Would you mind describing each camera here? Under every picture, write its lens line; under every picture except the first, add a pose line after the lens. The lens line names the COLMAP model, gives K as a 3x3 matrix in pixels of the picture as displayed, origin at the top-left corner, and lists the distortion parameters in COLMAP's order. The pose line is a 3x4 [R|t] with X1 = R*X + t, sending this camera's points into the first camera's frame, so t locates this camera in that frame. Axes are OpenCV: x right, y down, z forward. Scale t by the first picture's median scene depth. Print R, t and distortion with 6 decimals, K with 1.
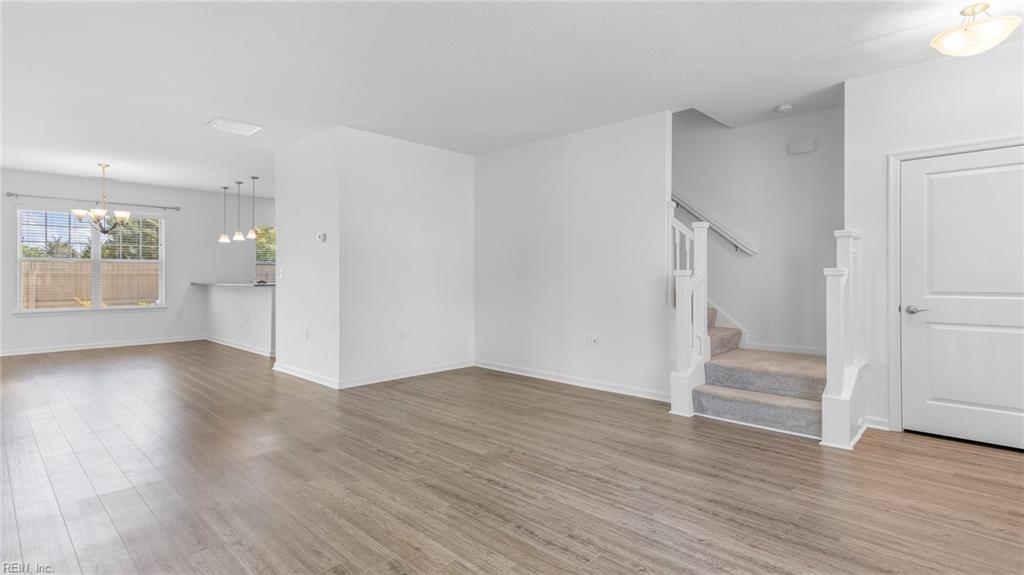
lens RADIAL K [[492.3, 0, 508.4], [0, 492.3, 281.3], [0, 0, 1]] dist [0.023735, 0.000068]
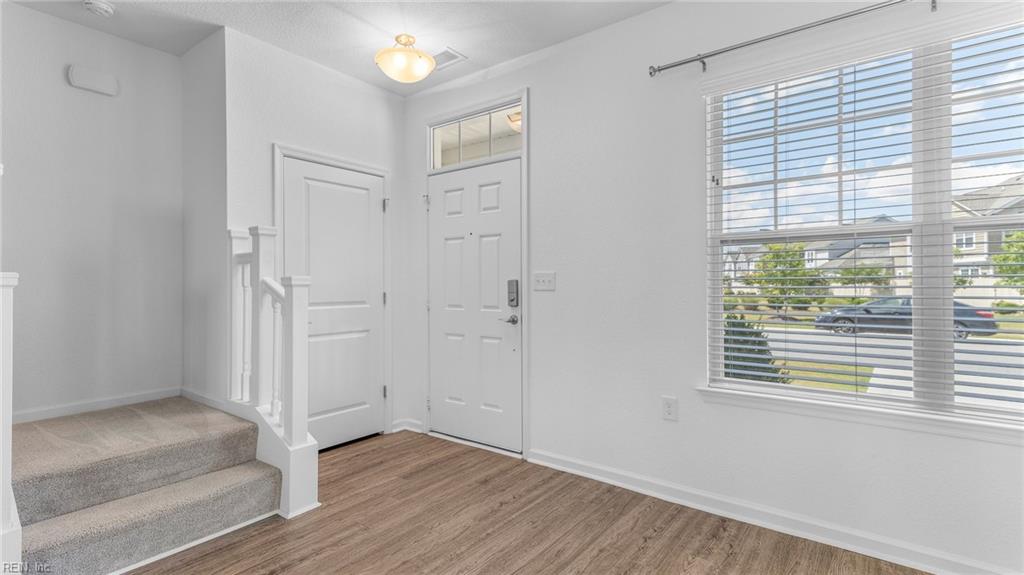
lens RADIAL K [[492.3, 0, 508.4], [0, 492.3, 281.3], [0, 0, 1]] dist [0.023735, 0.000068]
pose [[-0.107752, 0.009614, 0.994131, -0.156050], [0.012569, 0.999887, -0.008308, -0.009518], [-0.994098, 0.011600, -0.107860, 0.910355]]
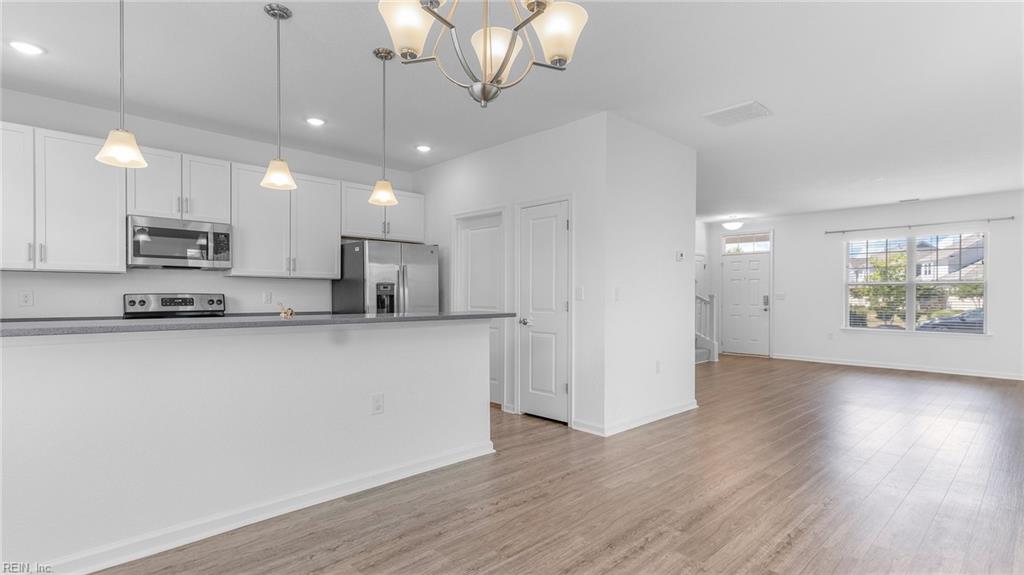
lens RADIAL K [[499.3, 0, 501.3], [0, 499.3, 294.2], [0, 0, 1]] dist [0.023669, -0.000662]
pose [[0.053253, 0.004016, 0.998573, -2.485692], [0.005806, 0.999974, -0.004331, -0.027100], [-0.998564, 0.006028, 0.053228, 2.379095]]
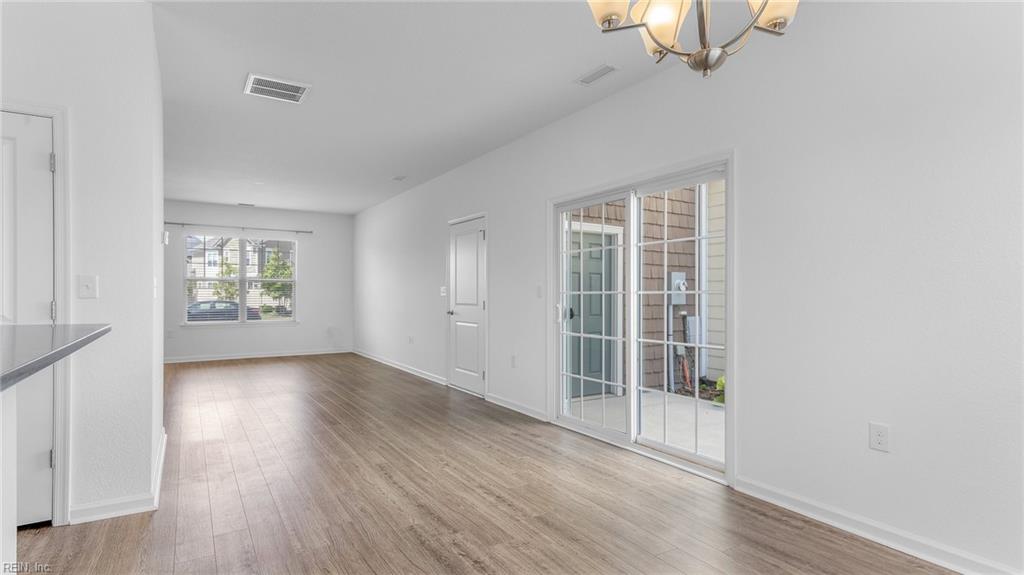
lens RADIAL K [[513.6, 0, 505.3], [0, 513.6, 292.4], [0, 0, 1]] dist [0.025466, -0.000049]
pose [[-0.967345, -0.000988, 0.253463, -1.908228], [0.000876, 0.999973, 0.007242, -0.031026], [-0.253464, 0.007228, -0.967318, 2.928287]]
